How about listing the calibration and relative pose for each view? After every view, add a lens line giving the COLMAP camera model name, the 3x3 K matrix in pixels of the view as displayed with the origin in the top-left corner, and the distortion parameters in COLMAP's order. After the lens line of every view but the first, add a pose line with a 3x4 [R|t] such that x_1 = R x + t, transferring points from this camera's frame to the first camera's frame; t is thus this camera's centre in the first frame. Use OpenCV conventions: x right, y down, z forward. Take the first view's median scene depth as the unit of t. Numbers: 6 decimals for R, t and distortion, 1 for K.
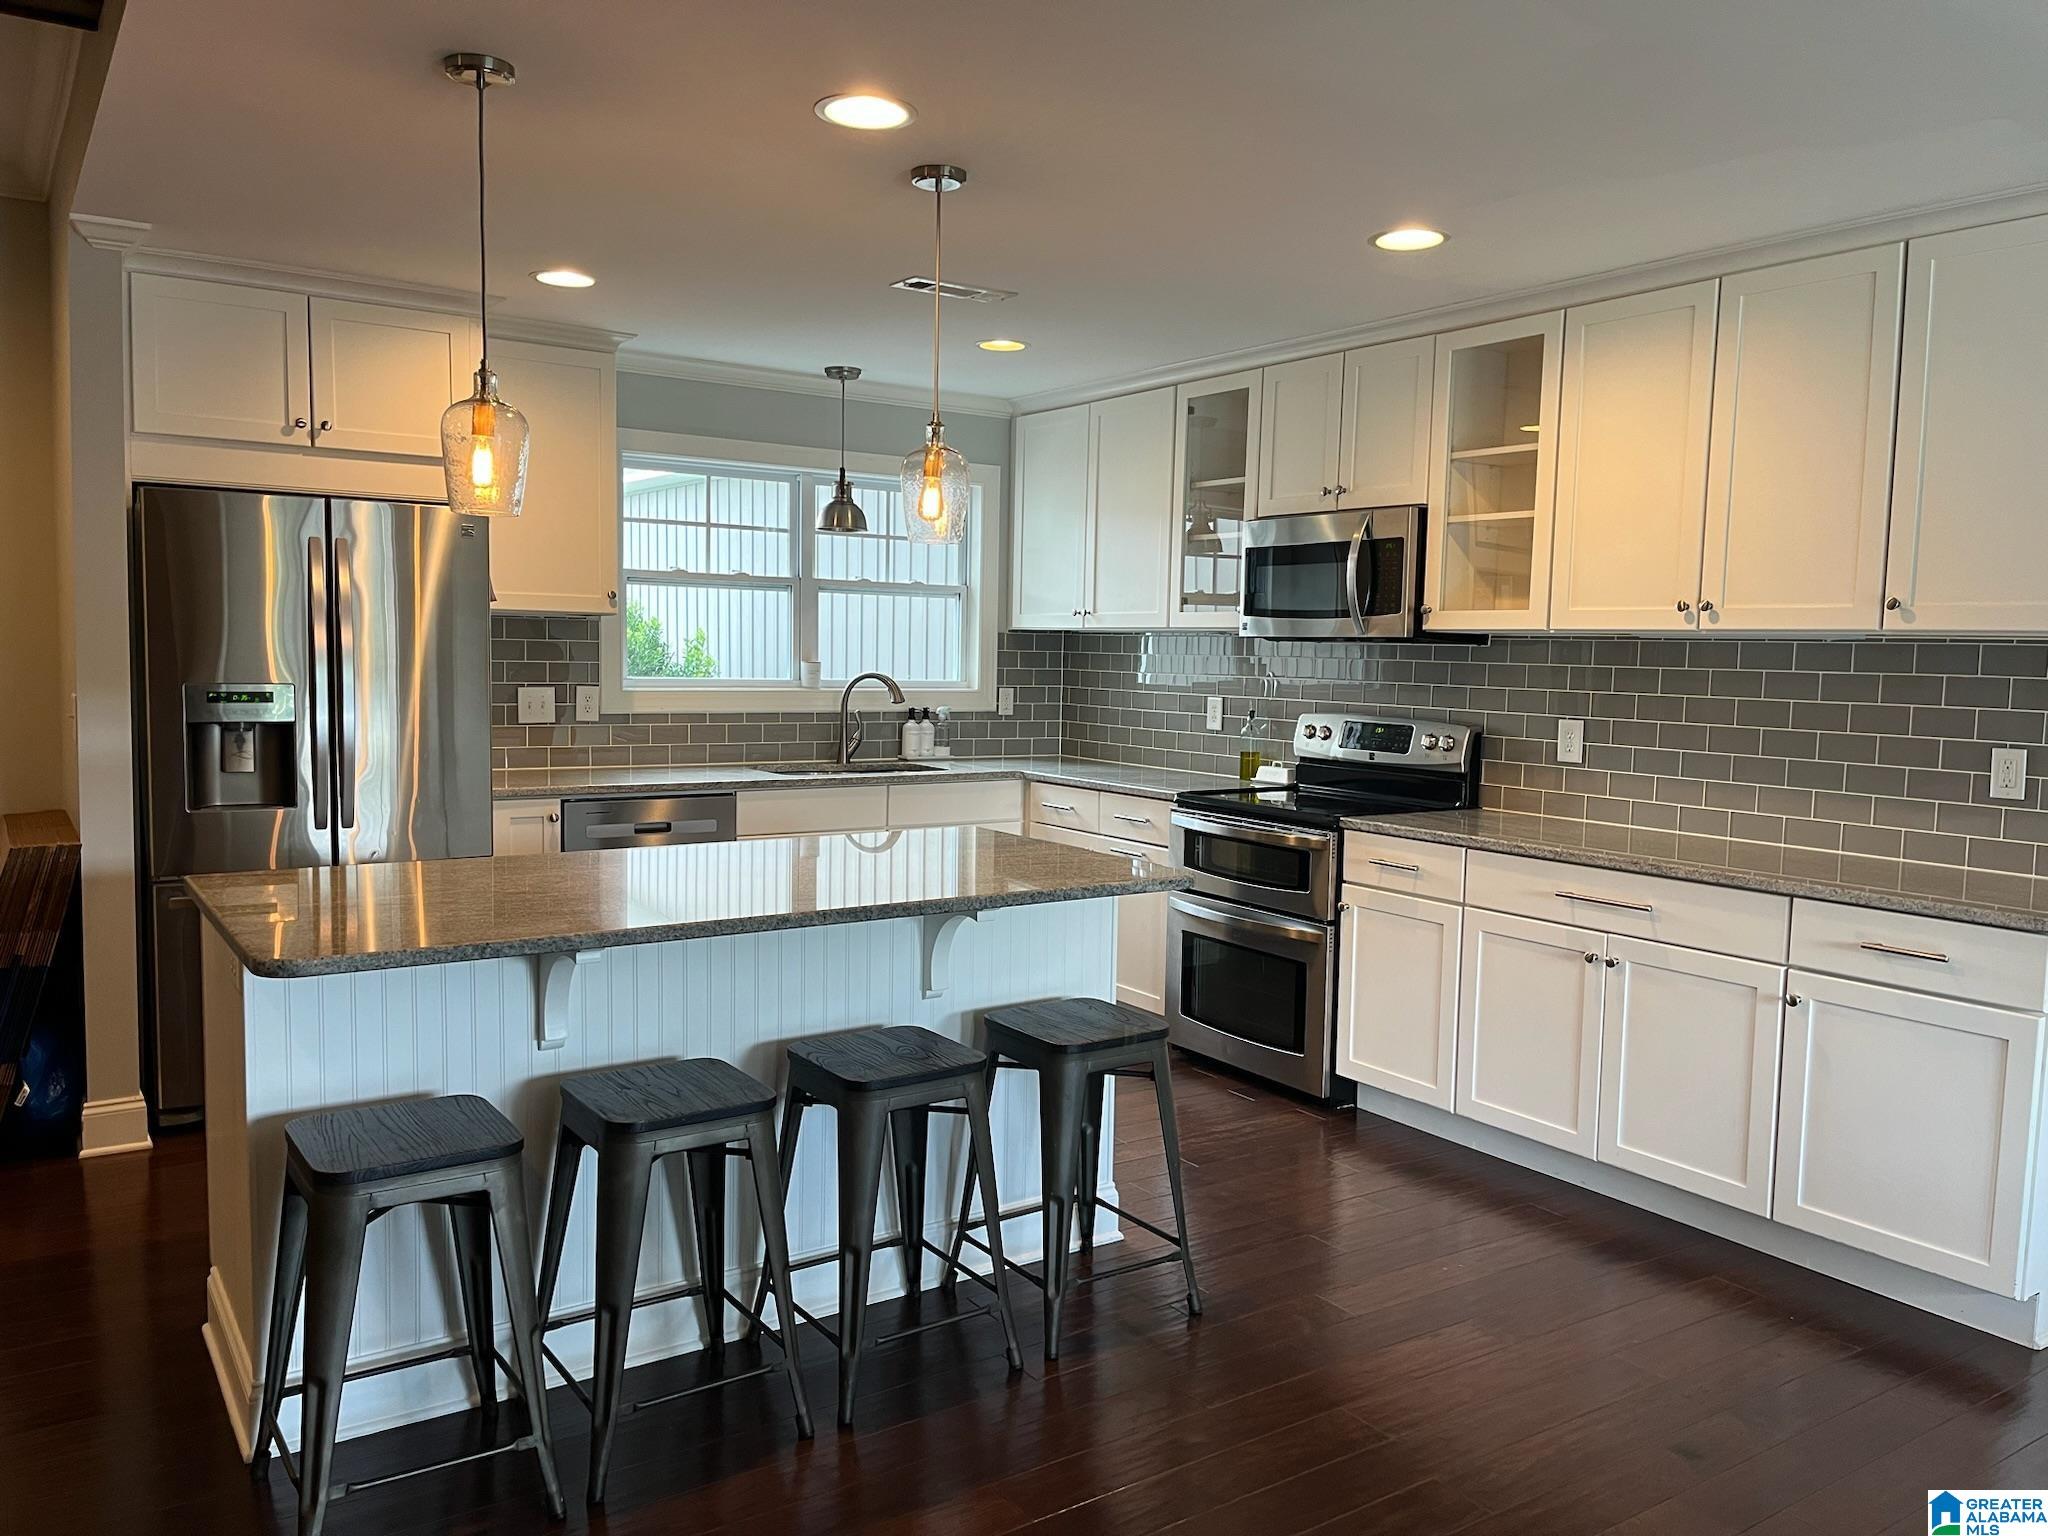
lens RADIAL K [[1550.7, 0, 1024.5], [0, 1550.7, 747.5], [0, 0, 1]] dist [0.094756, -0.113484]
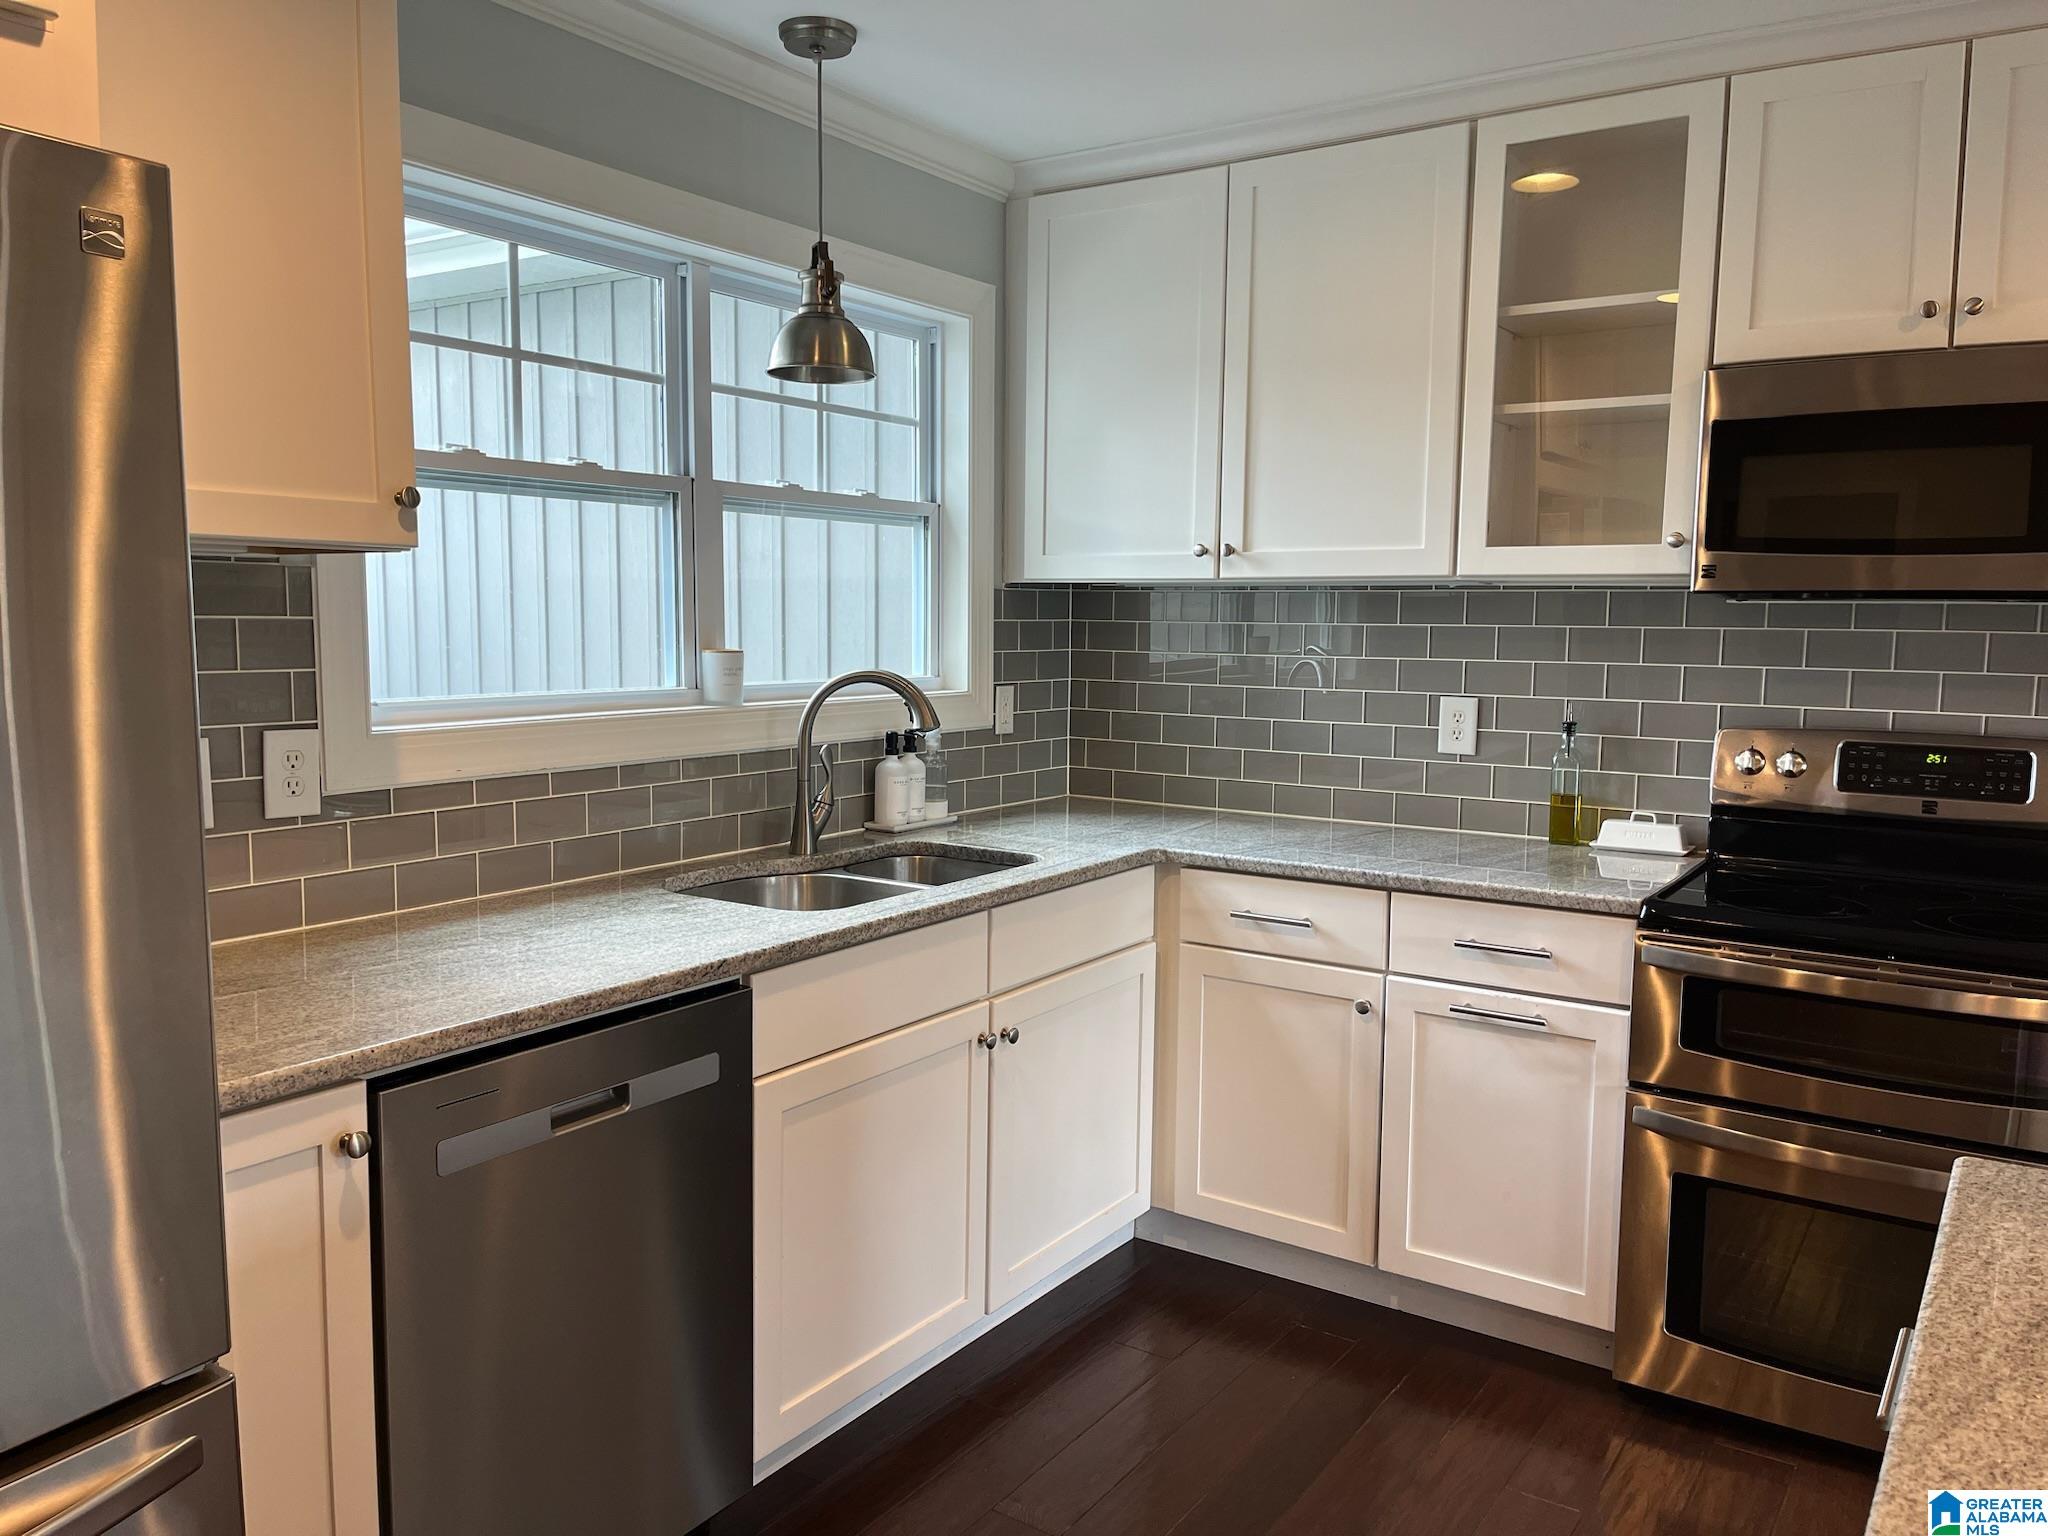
lens RADIAL K [[1550.7, 0, 1024.5], [0, 1550.7, 747.5], [0, 0, 1]] dist [0.094756, -0.113484]
pose [[0.928097, -0.046150, 0.369469, -0.253246], [0.034939, 0.998705, 0.036982, -0.042974], [-0.370697, -0.021415, 0.928507, 0.550735]]
